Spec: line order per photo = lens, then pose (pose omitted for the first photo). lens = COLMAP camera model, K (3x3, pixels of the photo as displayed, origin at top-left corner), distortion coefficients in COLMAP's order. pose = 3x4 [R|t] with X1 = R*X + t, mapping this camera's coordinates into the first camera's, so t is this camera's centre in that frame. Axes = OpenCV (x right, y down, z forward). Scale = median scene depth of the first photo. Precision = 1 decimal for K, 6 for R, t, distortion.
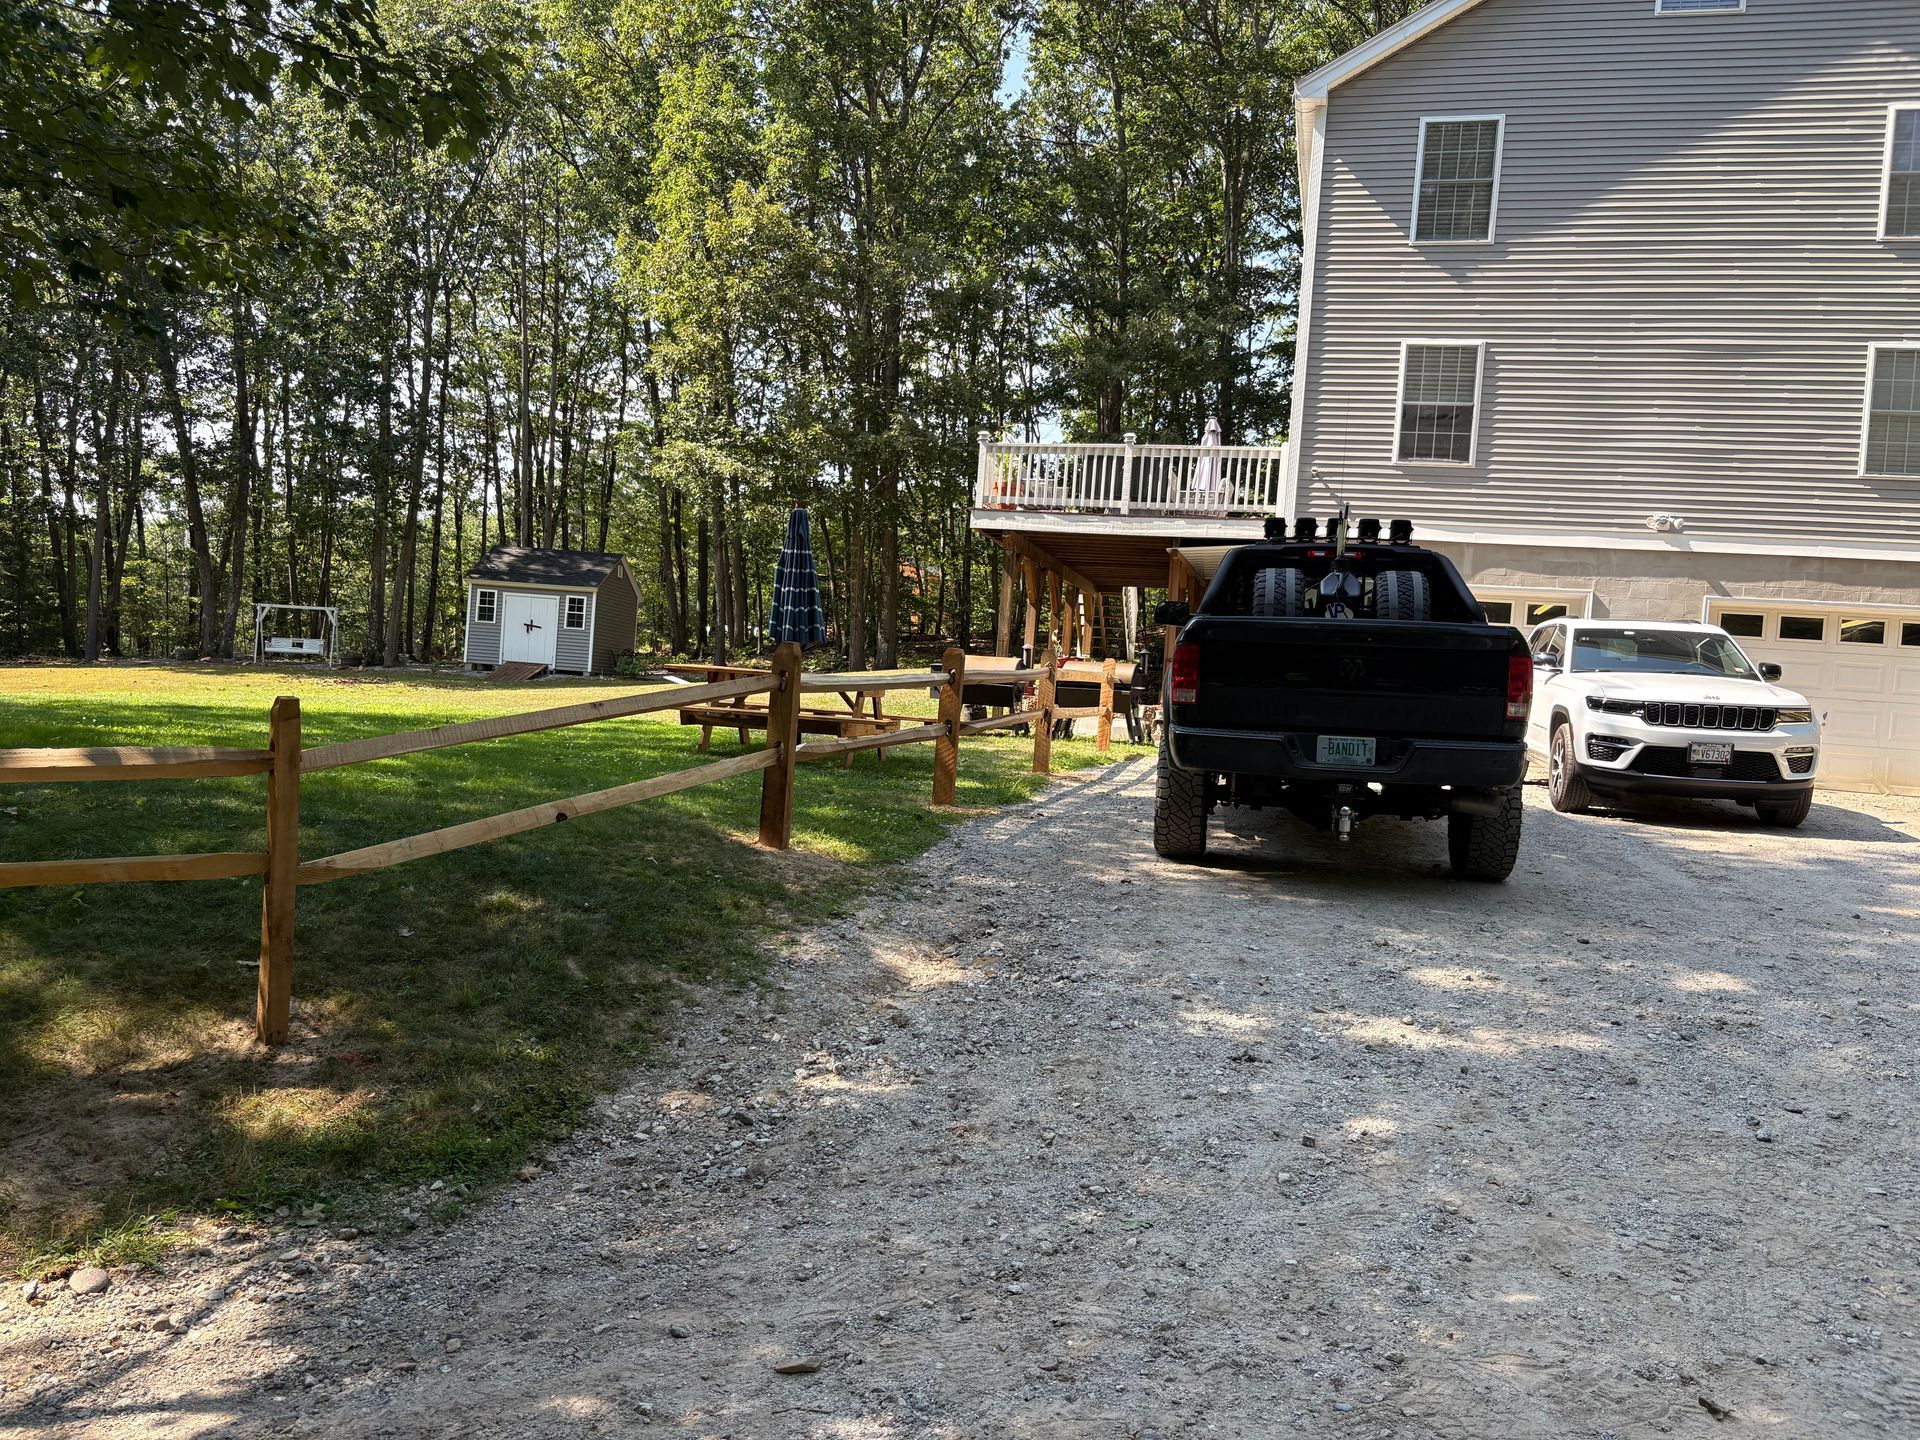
lens RADIAL K [[1445.2, 0, 960.0], [0, 1445.2, 720.0], [0, 0, 1]] dist [0.040989, -0.052993]
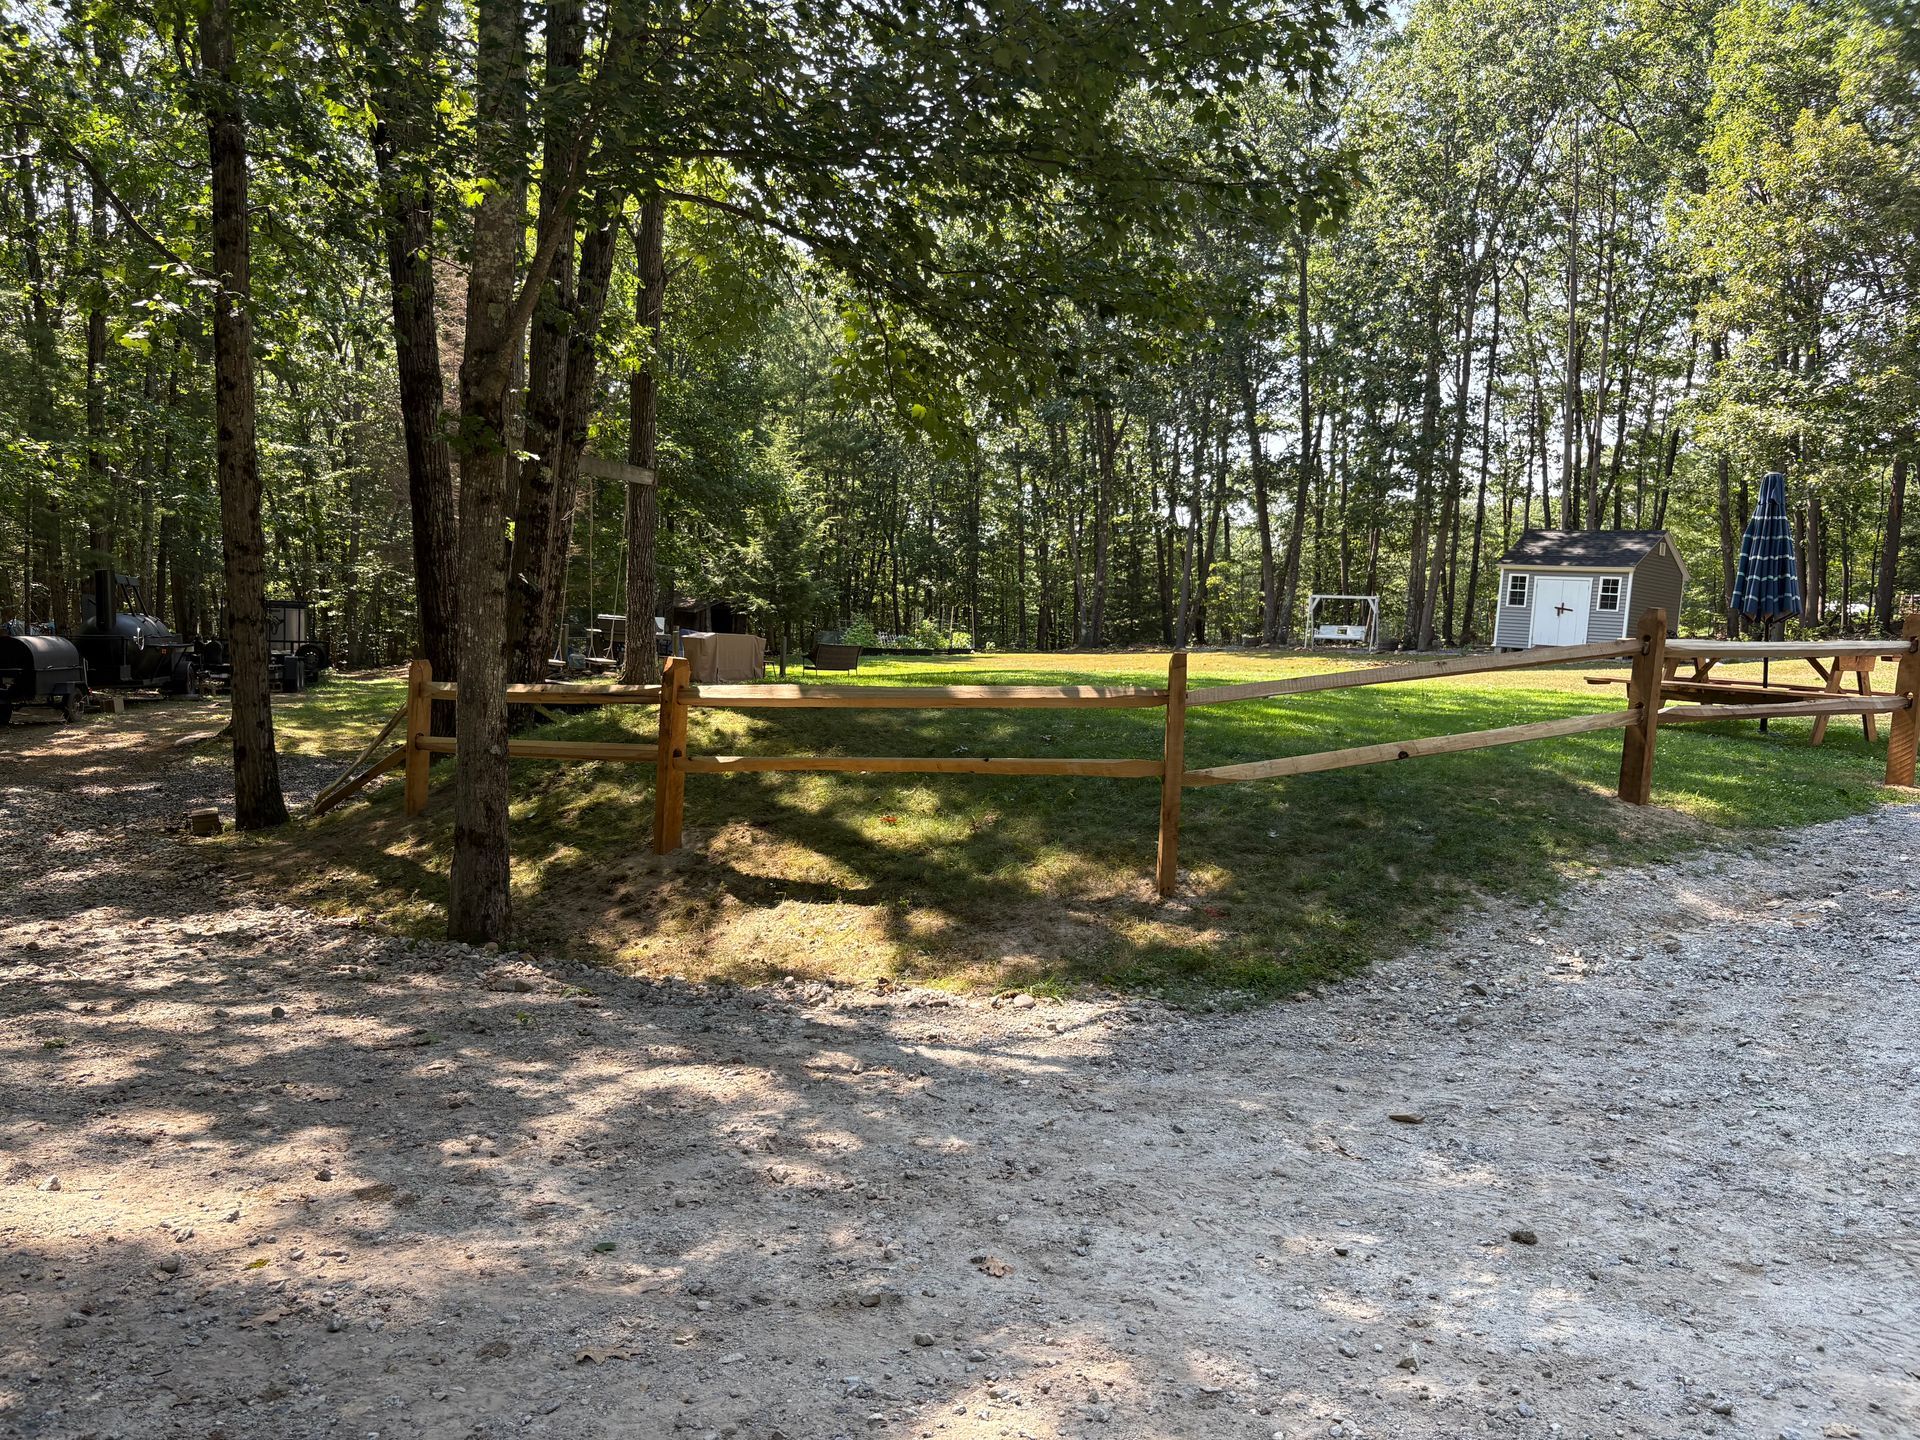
lens RADIAL K [[1595.3, 0, 956.0], [0, 1595.3, 718.0], [0, 0, 1]] dist [-0.003987, 0.001944]
pose [[0.749989, 0.018416, -0.661194, 0.119975], [-0.020865, 0.999774, 0.004180, 0.014194], [0.661121, 0.010661, 0.750203, -0.090965]]
